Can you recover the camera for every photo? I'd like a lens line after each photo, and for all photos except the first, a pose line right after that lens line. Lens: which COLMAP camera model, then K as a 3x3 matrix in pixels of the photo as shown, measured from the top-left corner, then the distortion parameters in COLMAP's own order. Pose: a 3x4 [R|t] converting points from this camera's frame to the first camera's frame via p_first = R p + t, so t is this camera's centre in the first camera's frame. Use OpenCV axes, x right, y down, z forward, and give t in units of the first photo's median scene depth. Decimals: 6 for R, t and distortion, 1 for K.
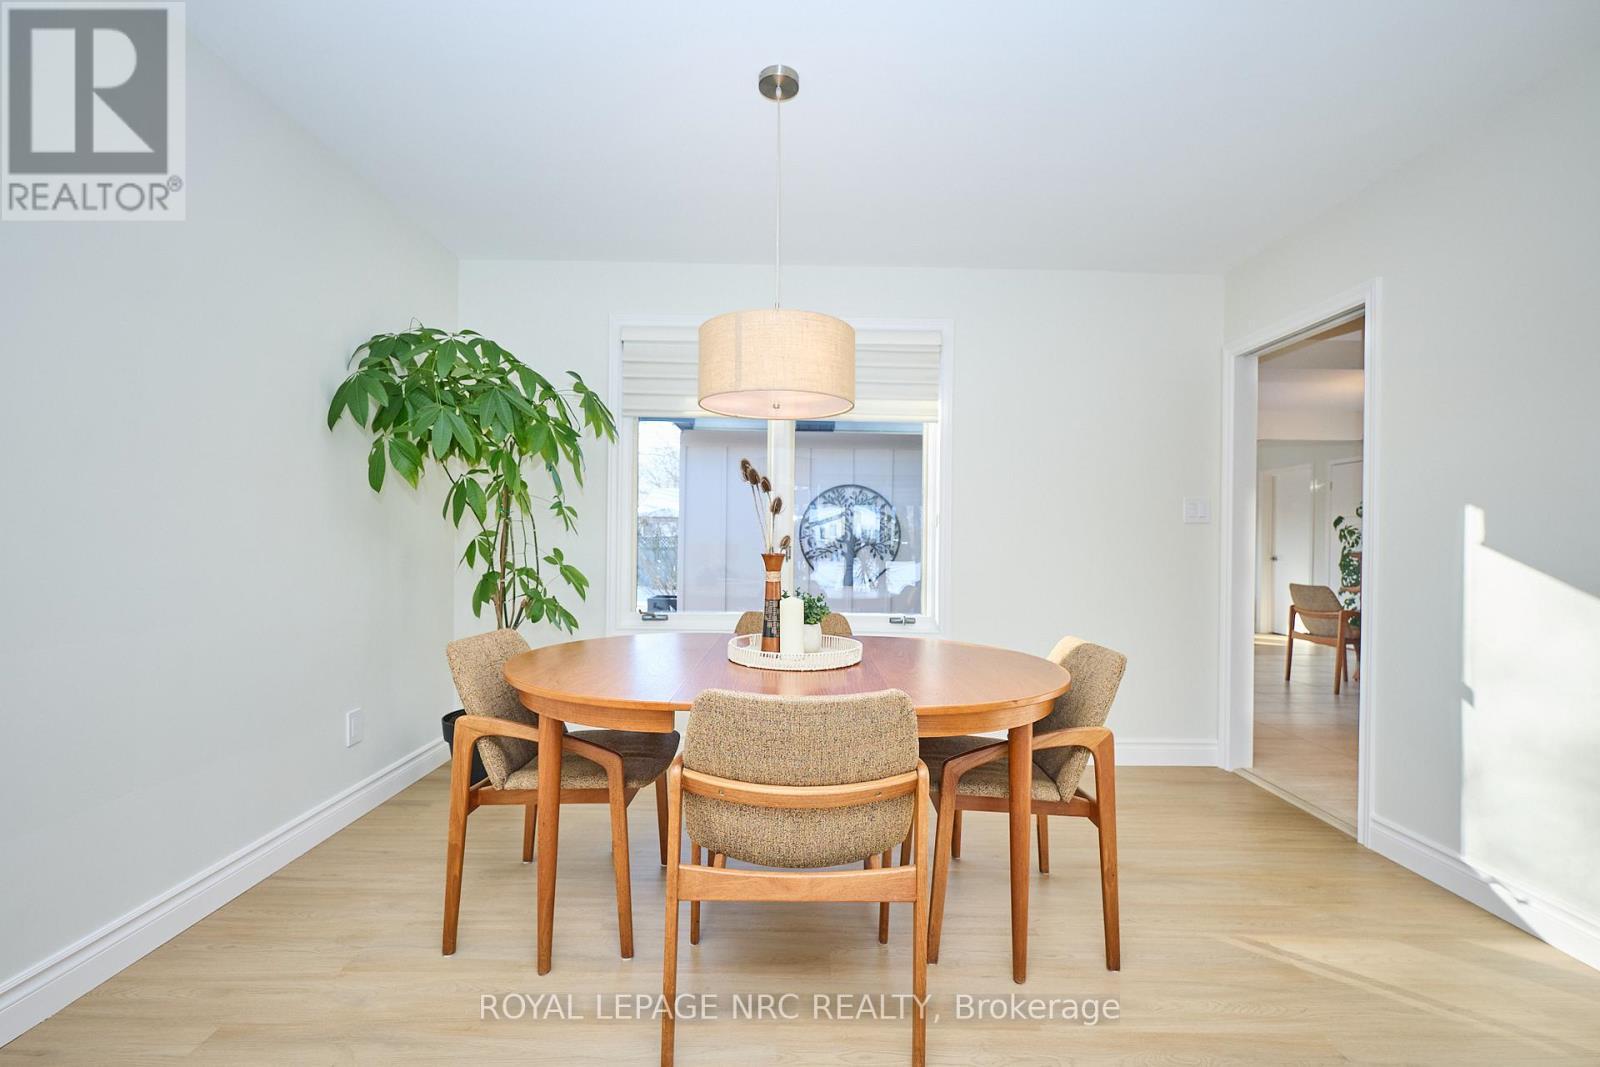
lens RADIAL K [[683.6, 0, 794.2], [0, 683.6, 539.6], [0, 0, 1]] dist [0.003591, 0.000983]
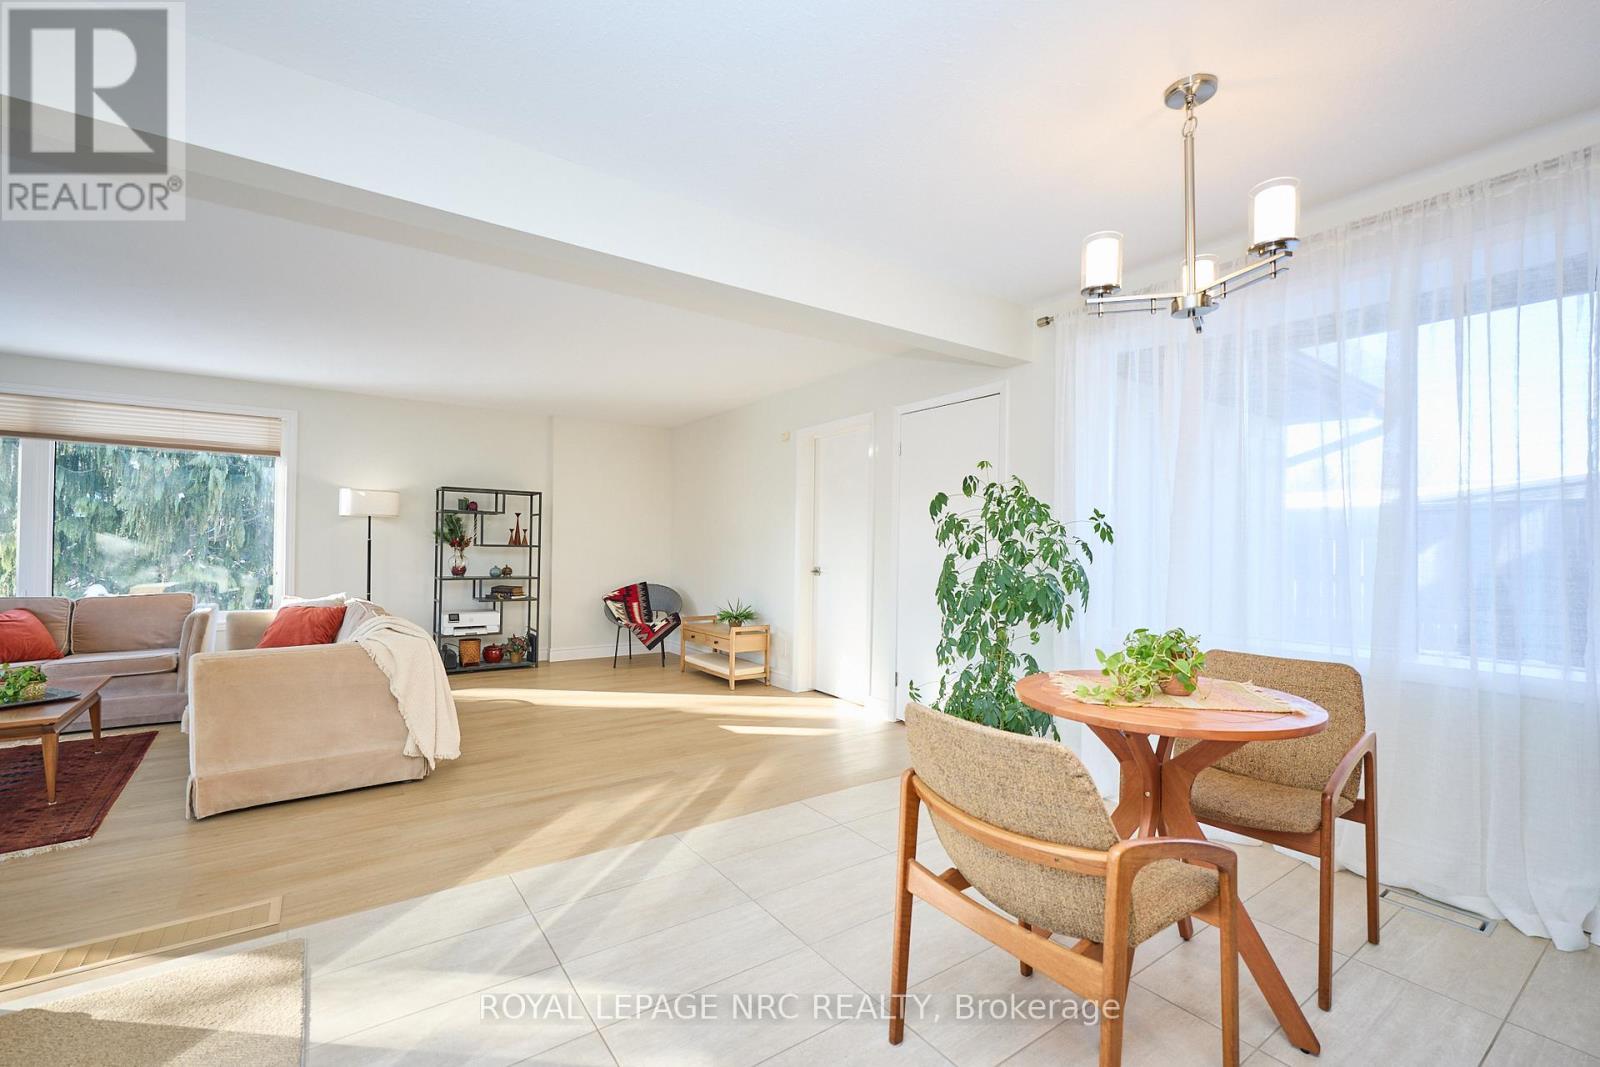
lens RADIAL K [[683.6, 0, 791.5], [0, 683.6, 539.1], [0, 0, 1]] dist [0.003591, 0.000983]
pose [[0.825288, 0.005337, 0.564687, 0.435223], [-0.005126, 0.999985, -0.001960, -0.000089], [-0.564689, -0.001277, 0.825303, 0.657444]]
